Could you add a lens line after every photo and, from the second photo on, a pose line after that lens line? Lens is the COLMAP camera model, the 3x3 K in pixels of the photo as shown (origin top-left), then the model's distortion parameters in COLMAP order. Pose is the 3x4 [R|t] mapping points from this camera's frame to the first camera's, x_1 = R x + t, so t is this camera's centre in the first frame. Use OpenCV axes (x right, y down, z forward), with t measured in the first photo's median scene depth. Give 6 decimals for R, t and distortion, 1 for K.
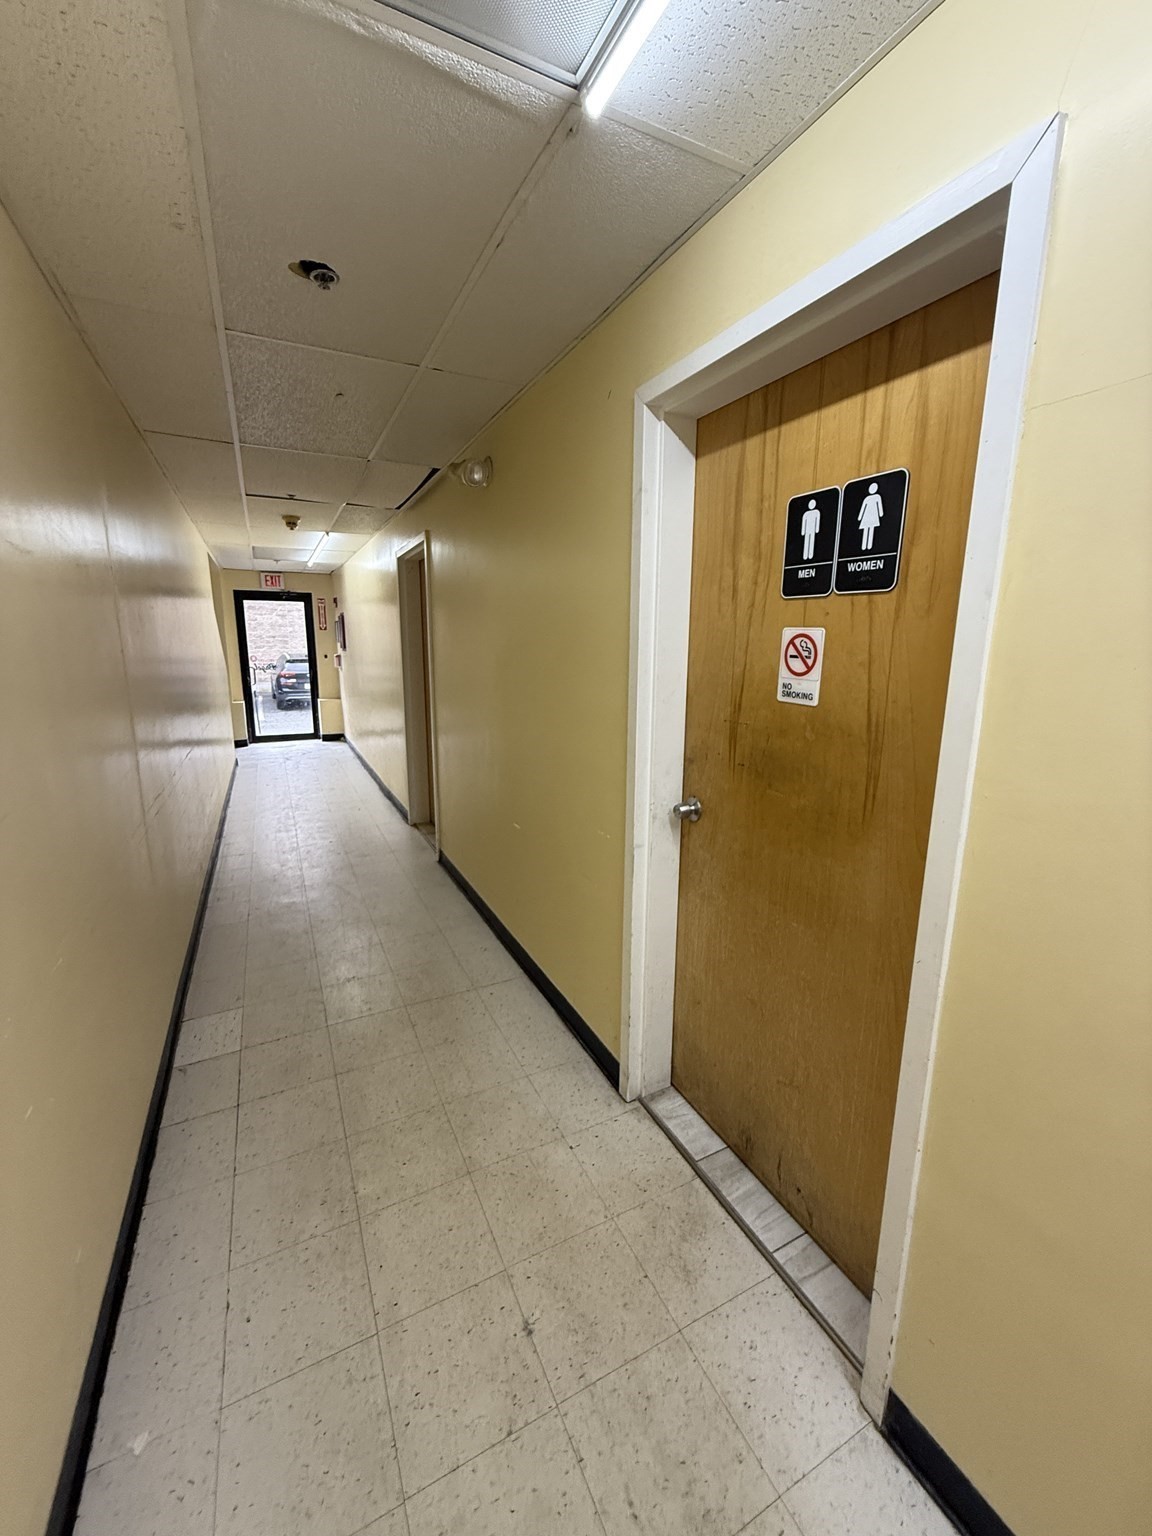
lens RADIAL K [[610.0, 0, 580.1], [0, 610.0, 760.7], [0, 0, 1]] dist [-0.001051, 0.000018]
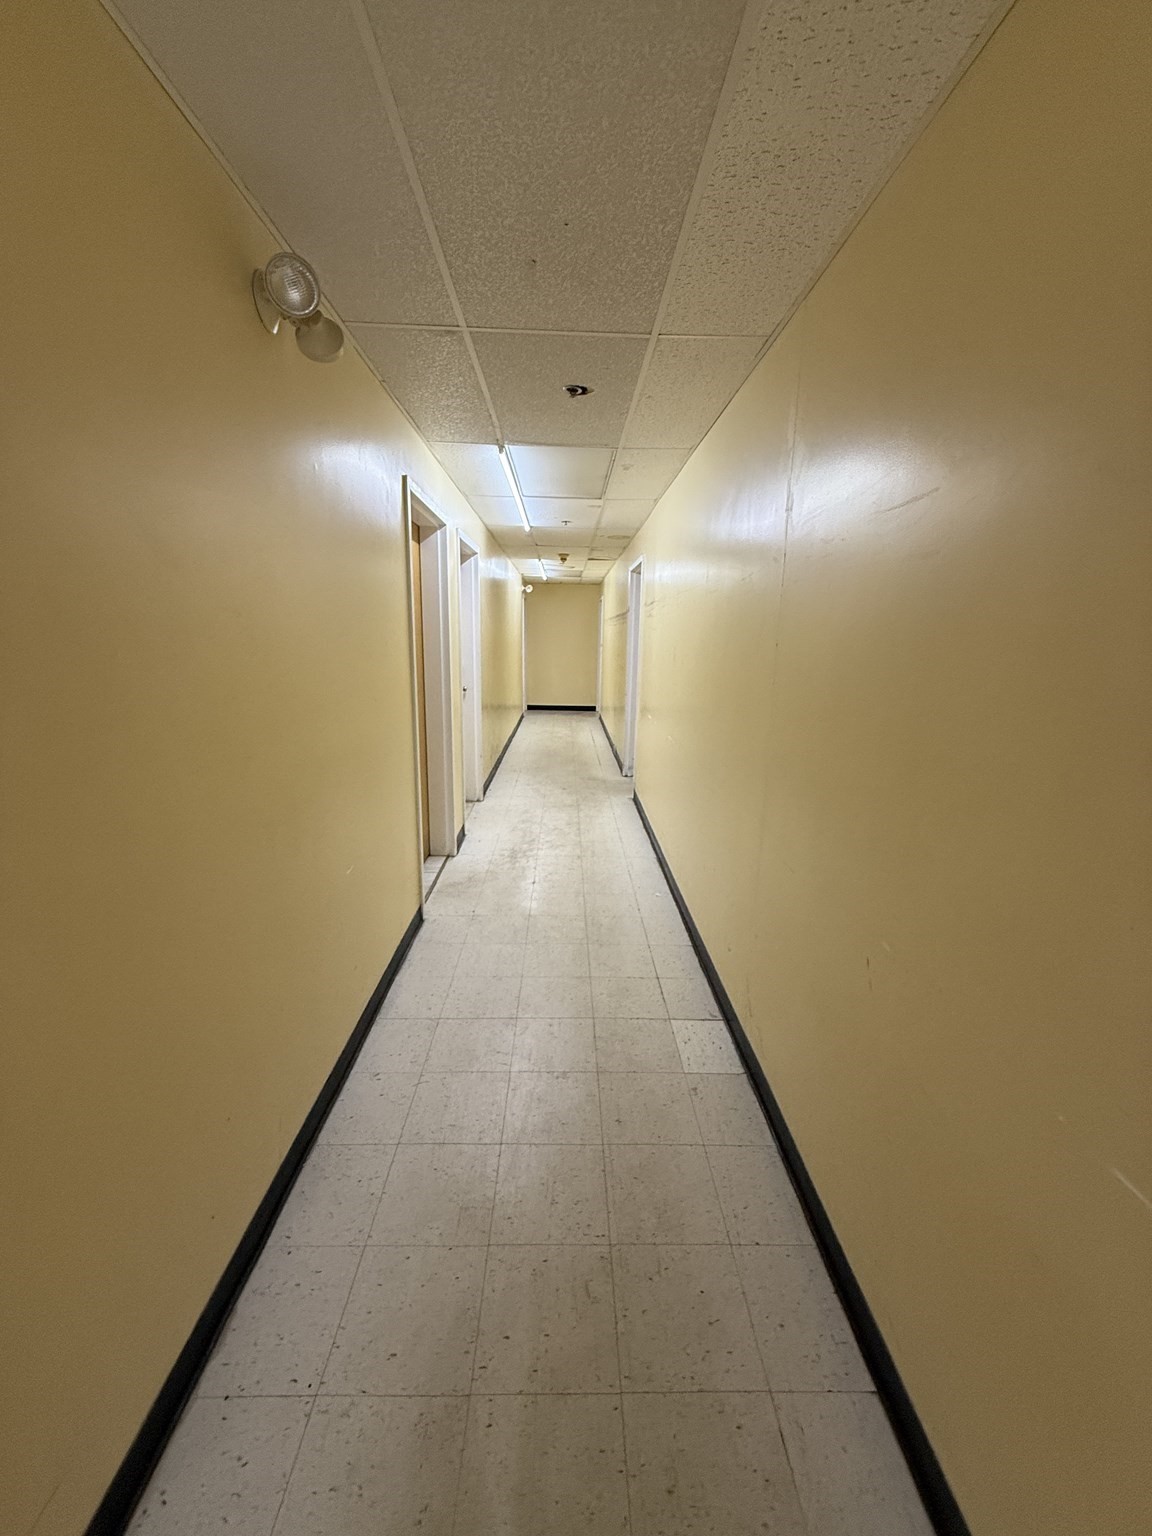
lens RADIAL K [[610.0, 0, 580.1], [0, 610.0, 760.7], [0, 0, 1]] dist [-0.001051, 0.000018]
pose [[-0.900915, -0.114919, 0.418504, -1.140627], [0.056974, 0.924642, 0.376551, -0.495909], [-0.430240, 0.363085, -0.826477, 2.505051]]
